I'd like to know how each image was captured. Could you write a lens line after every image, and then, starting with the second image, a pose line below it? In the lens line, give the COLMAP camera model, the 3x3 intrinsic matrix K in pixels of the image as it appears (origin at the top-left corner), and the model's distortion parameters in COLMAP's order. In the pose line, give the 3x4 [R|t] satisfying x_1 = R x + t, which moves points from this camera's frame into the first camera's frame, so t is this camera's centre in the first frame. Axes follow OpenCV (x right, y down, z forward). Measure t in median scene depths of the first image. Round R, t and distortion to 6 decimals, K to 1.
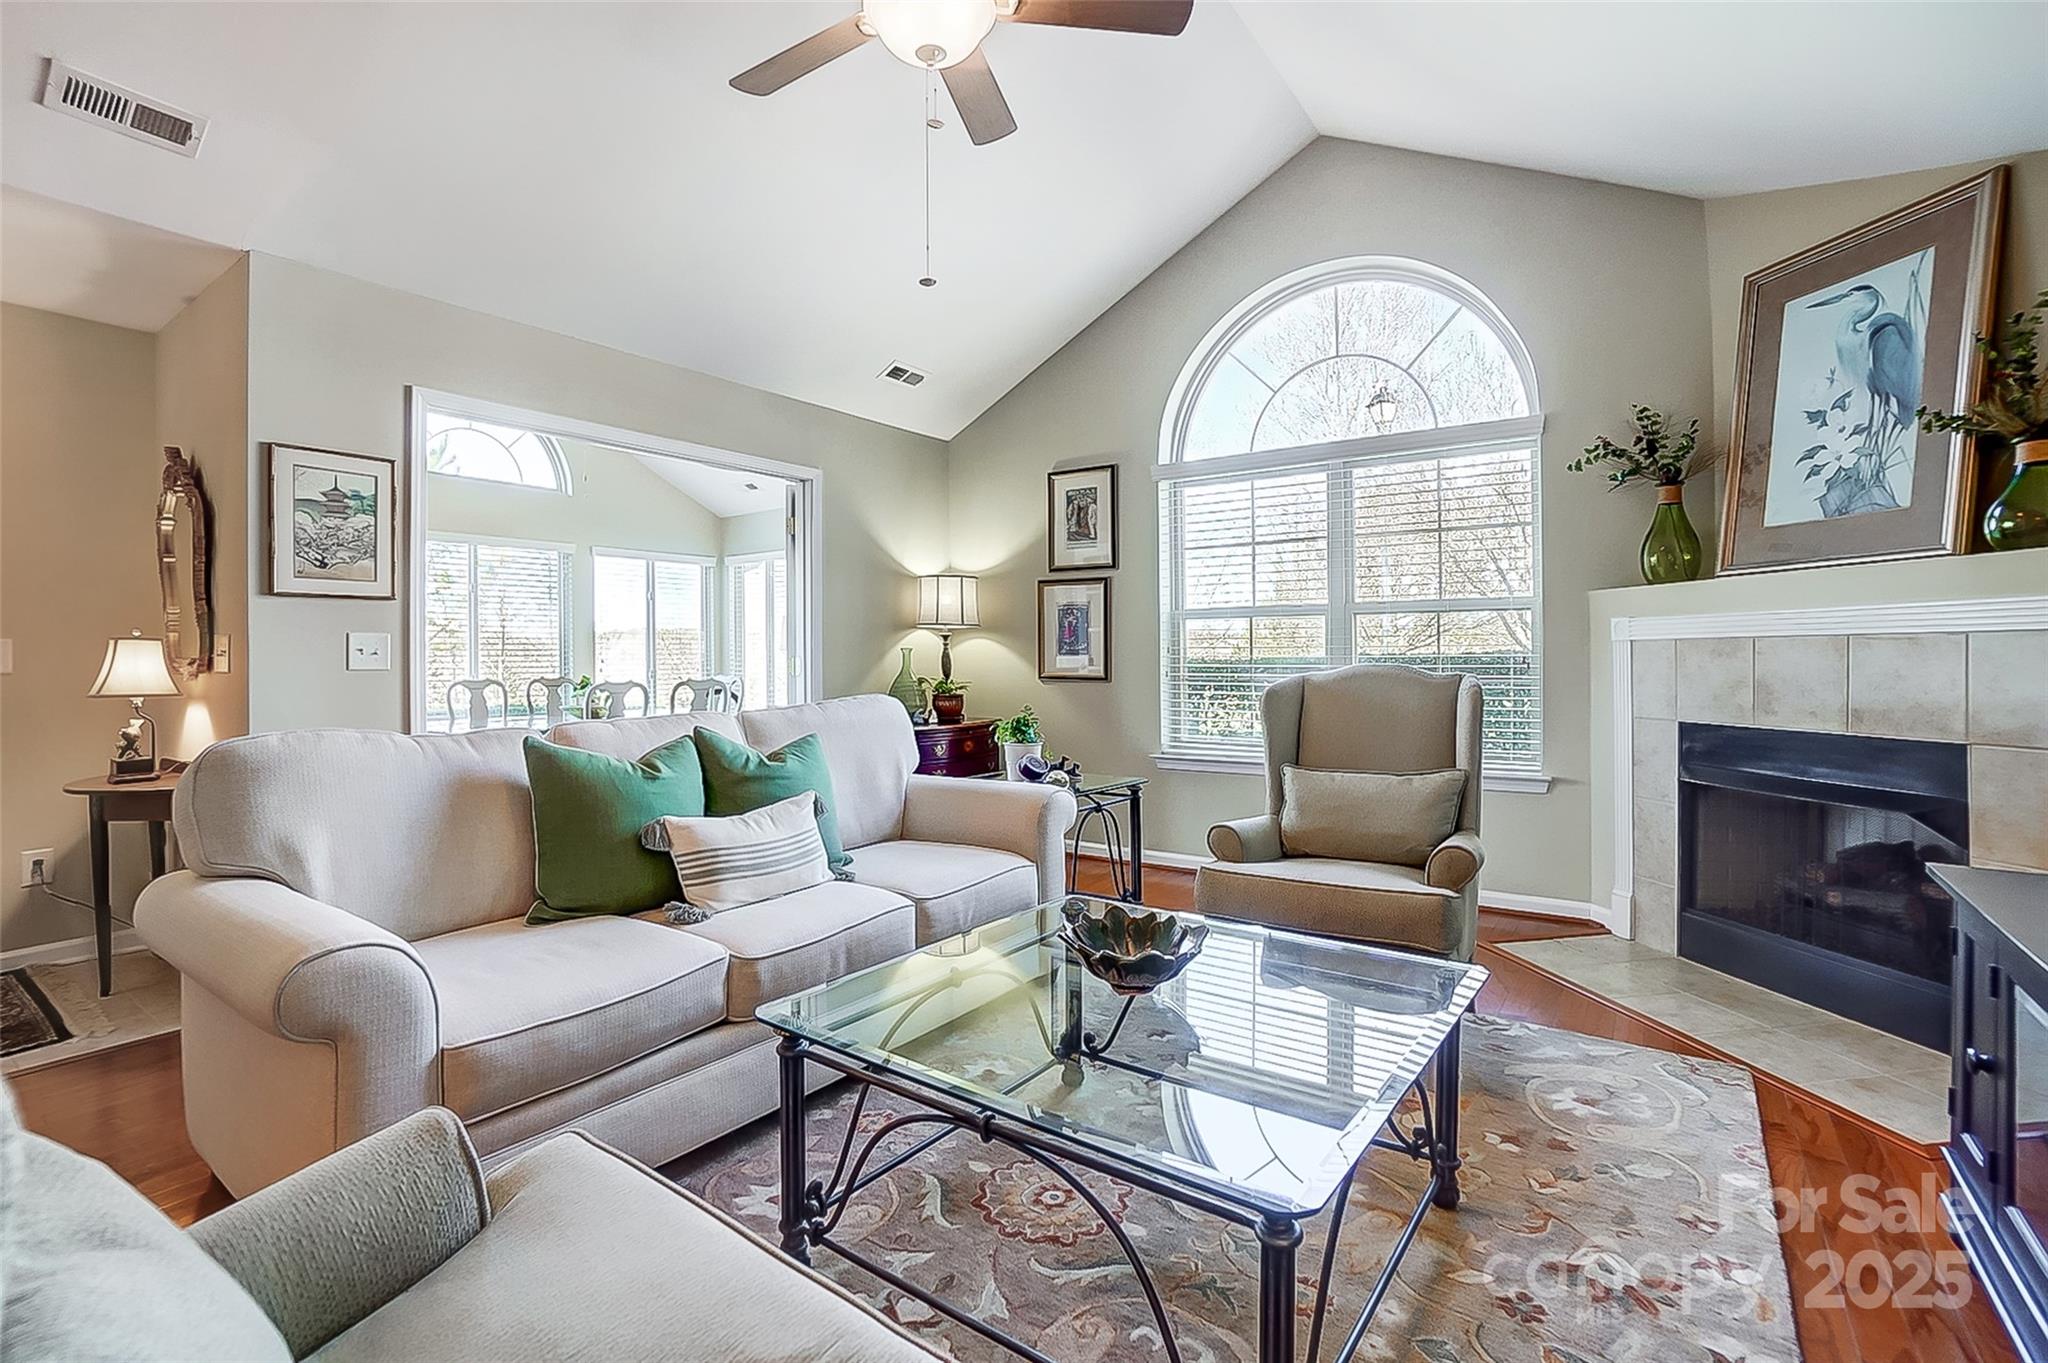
lens RADIAL K [[935.9, 0, 1016.2], [0, 935.9, 665.7], [0, 0, 1]] dist [-0.064211, 0.025000]
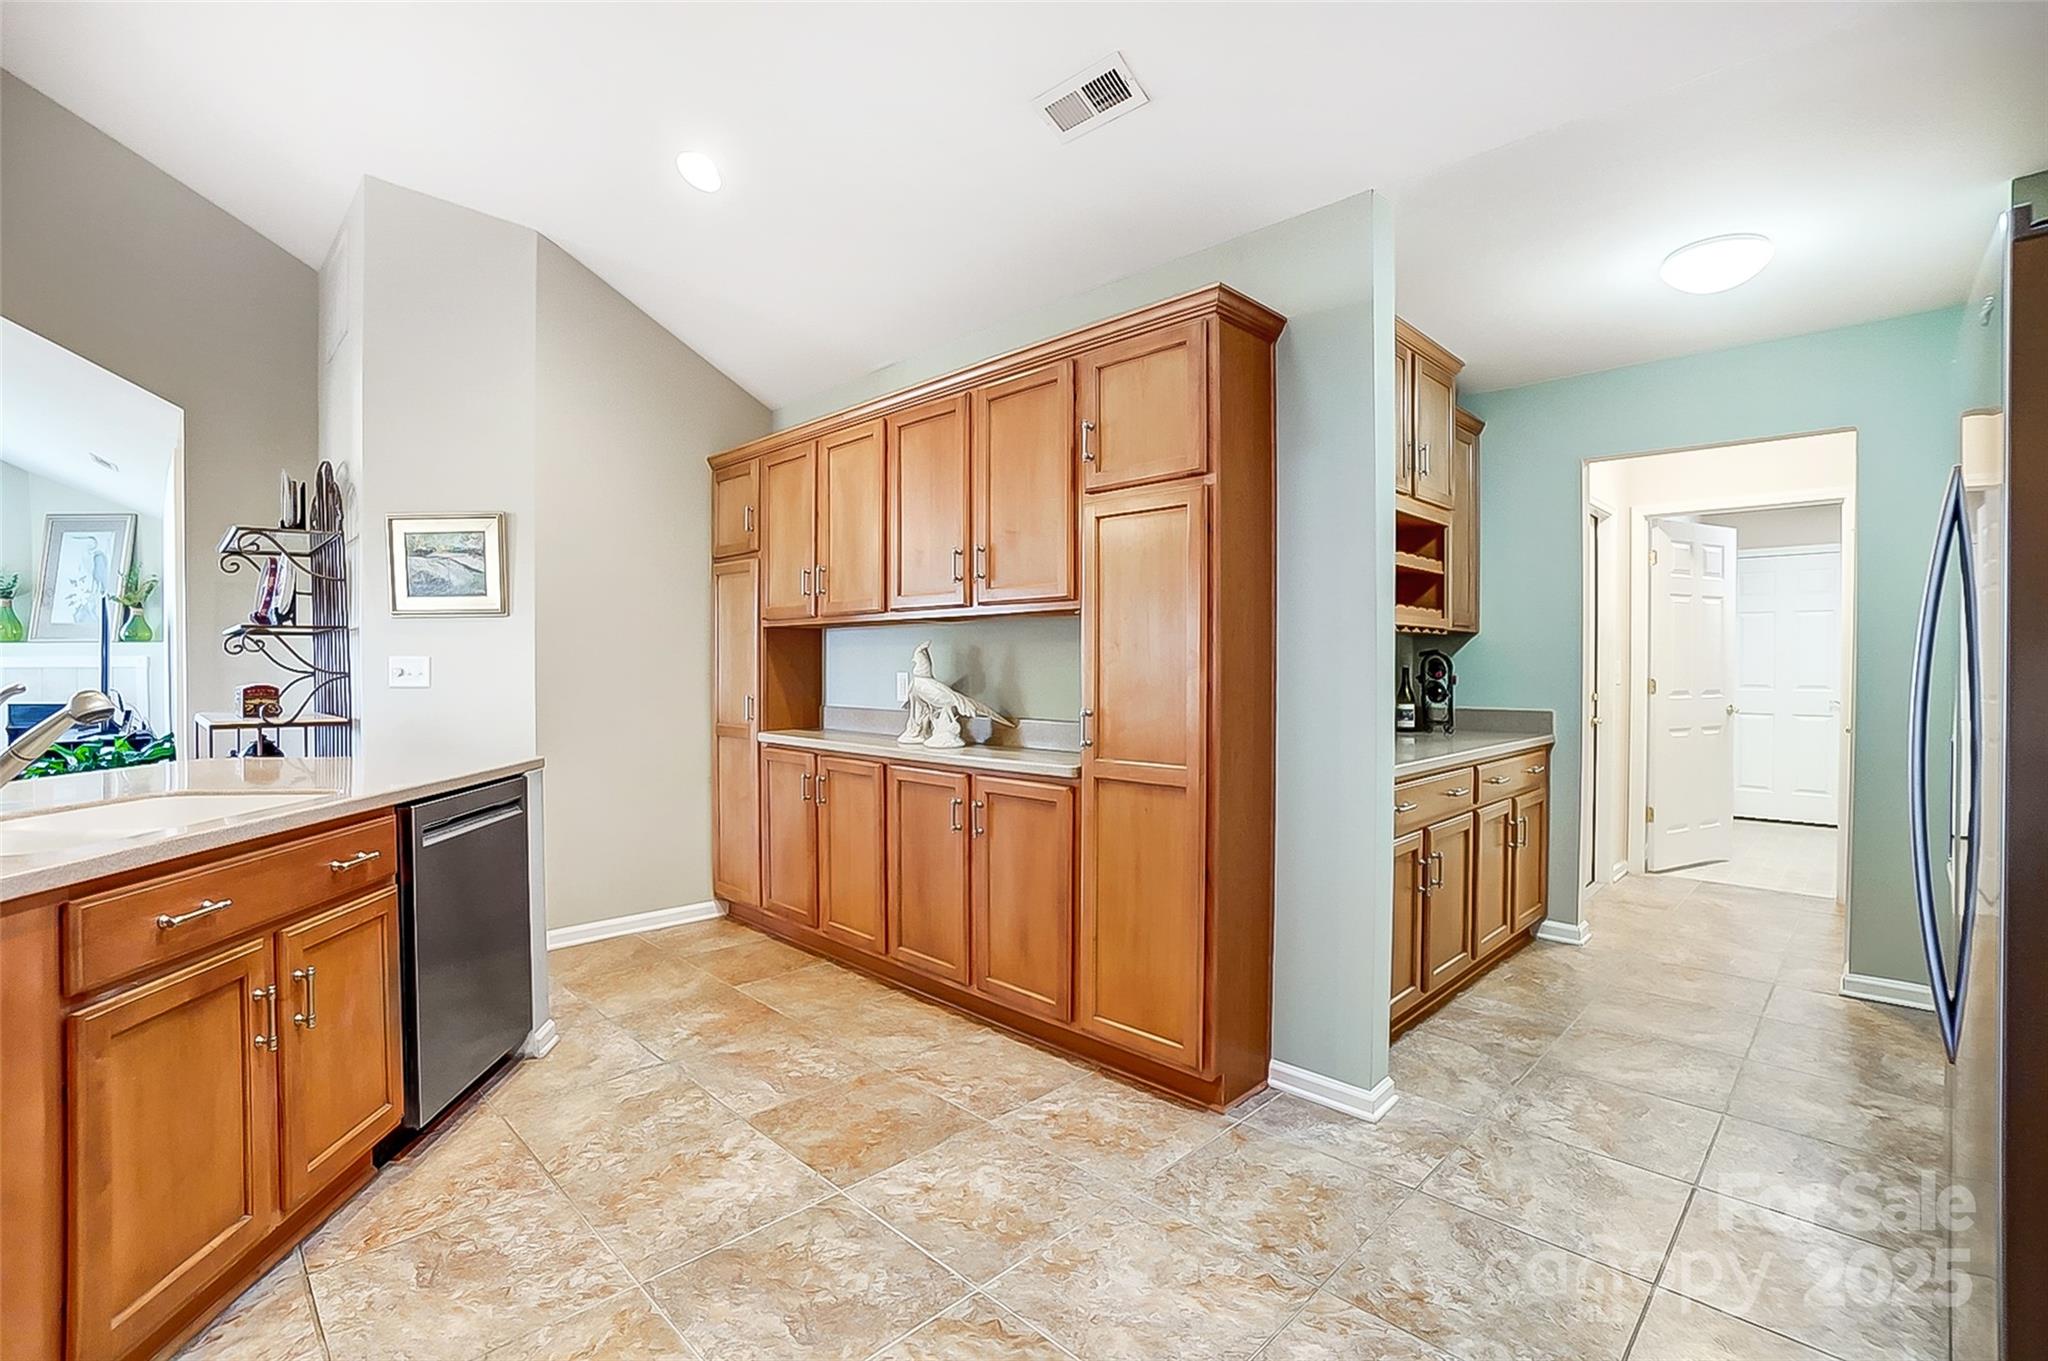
lens RADIAL K [[912.9, 0, 1017.0], [0, 912.9, 676.0], [0, 0, 1]] dist [-0.070056, 0.024671]
pose [[0.157961, -0.001340, 0.987445, -1.061701], [0.008250, 0.999966, 0.000037, 0.012946], [-0.987411, 0.008141, 0.157966, -1.914314]]
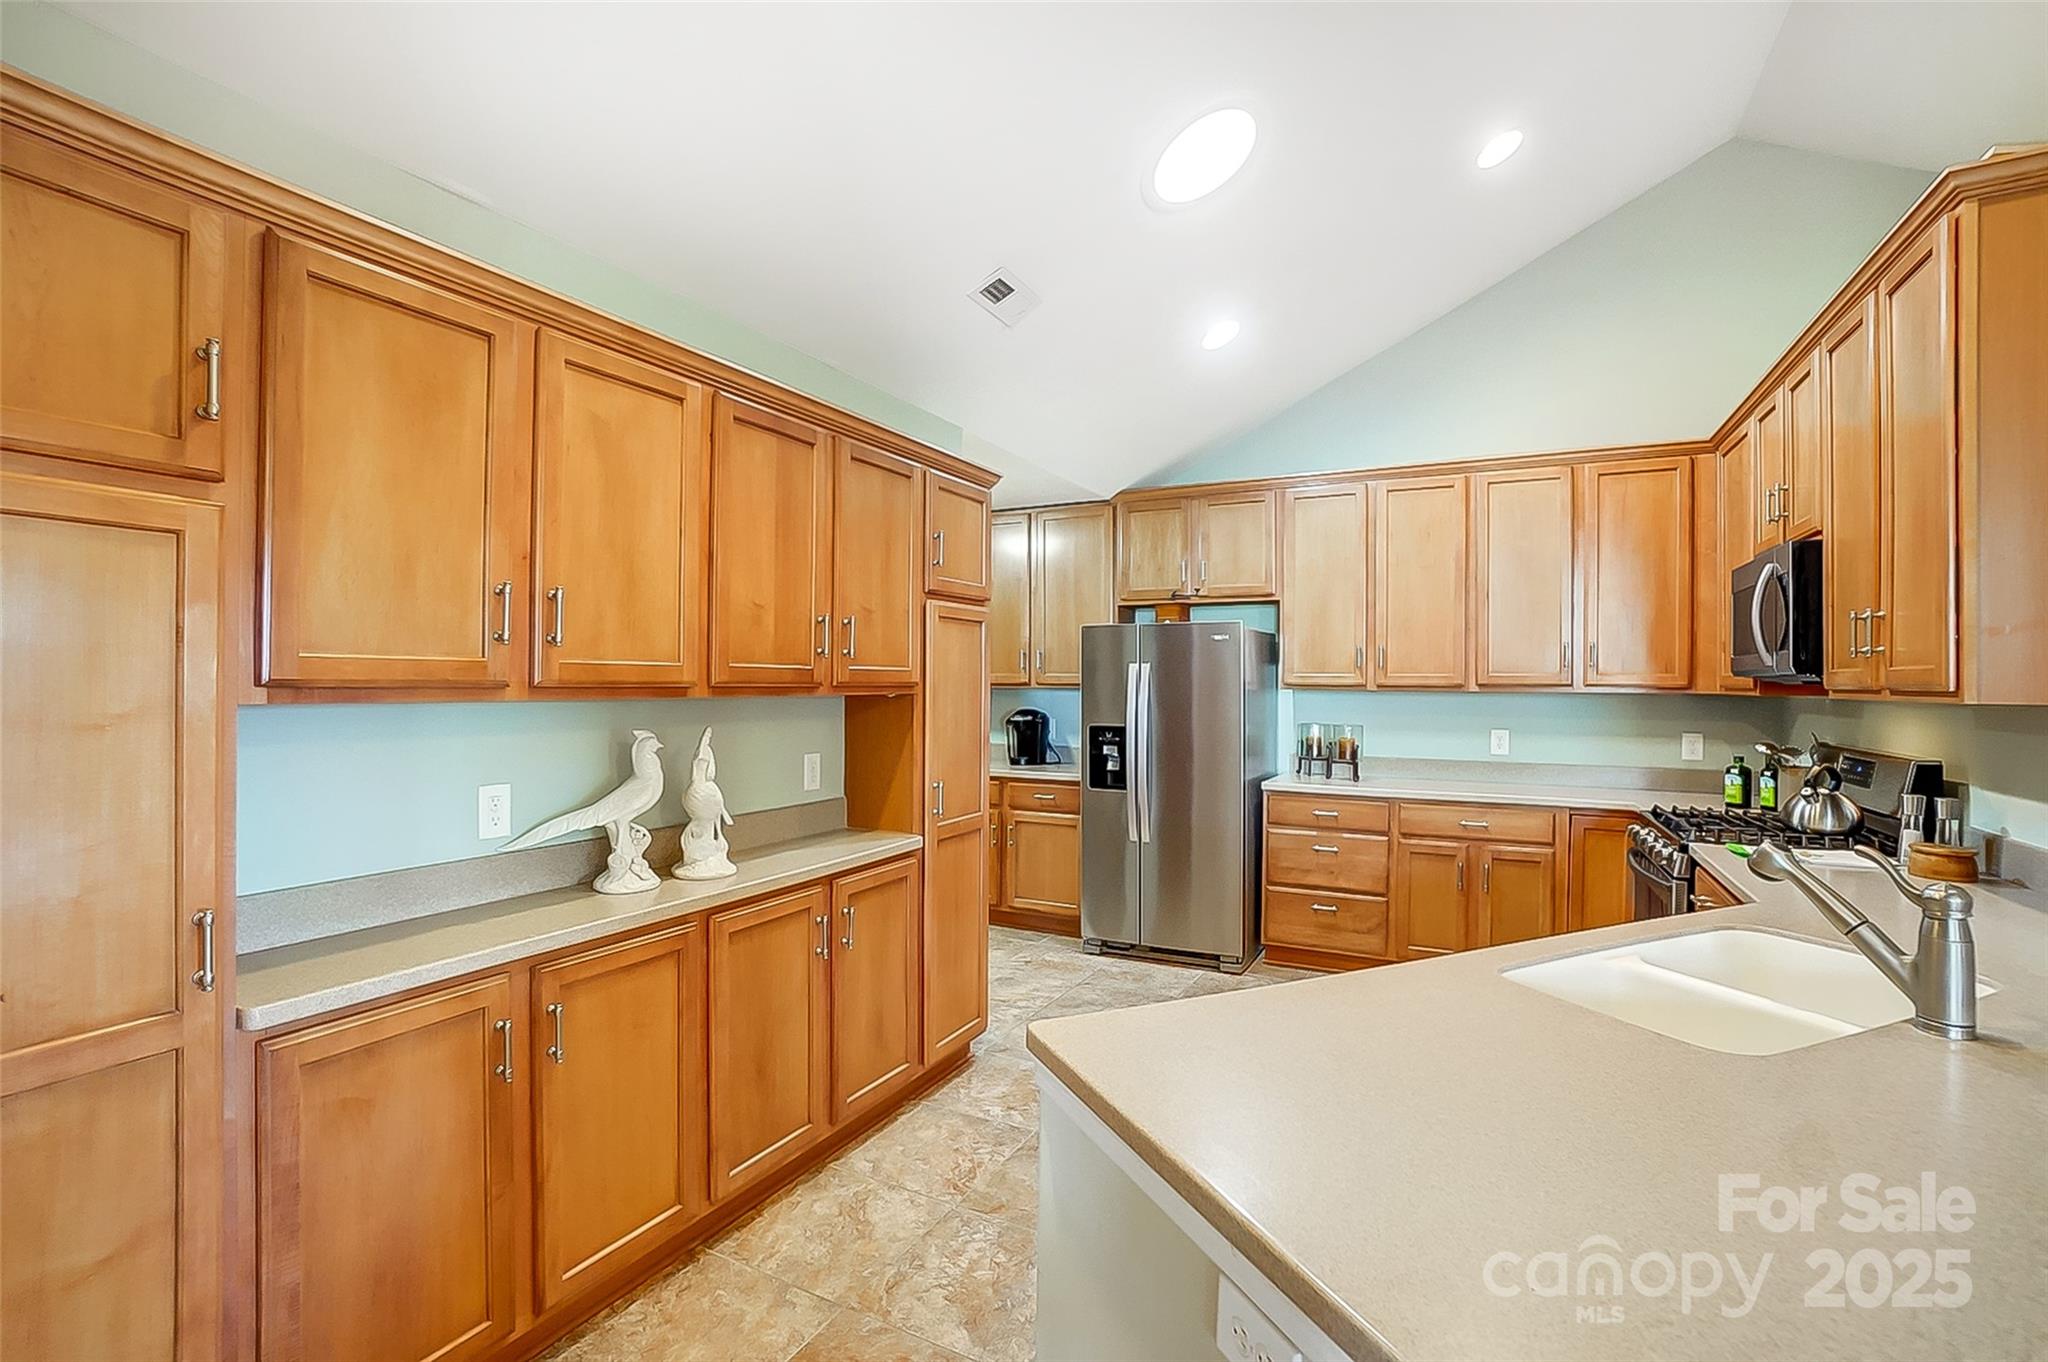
lens RADIAL K [[912.9, 0, 1017.0], [0, 912.9, 676.5], [0, 0, 1]] dist [-0.070056, 0.024671]
pose [[-0.990724, 0.004416, -0.135820, -0.221307], [0.003359, 0.999962, 0.008007, -0.070521], [0.135850, 0.007476, -0.990701, -0.931173]]
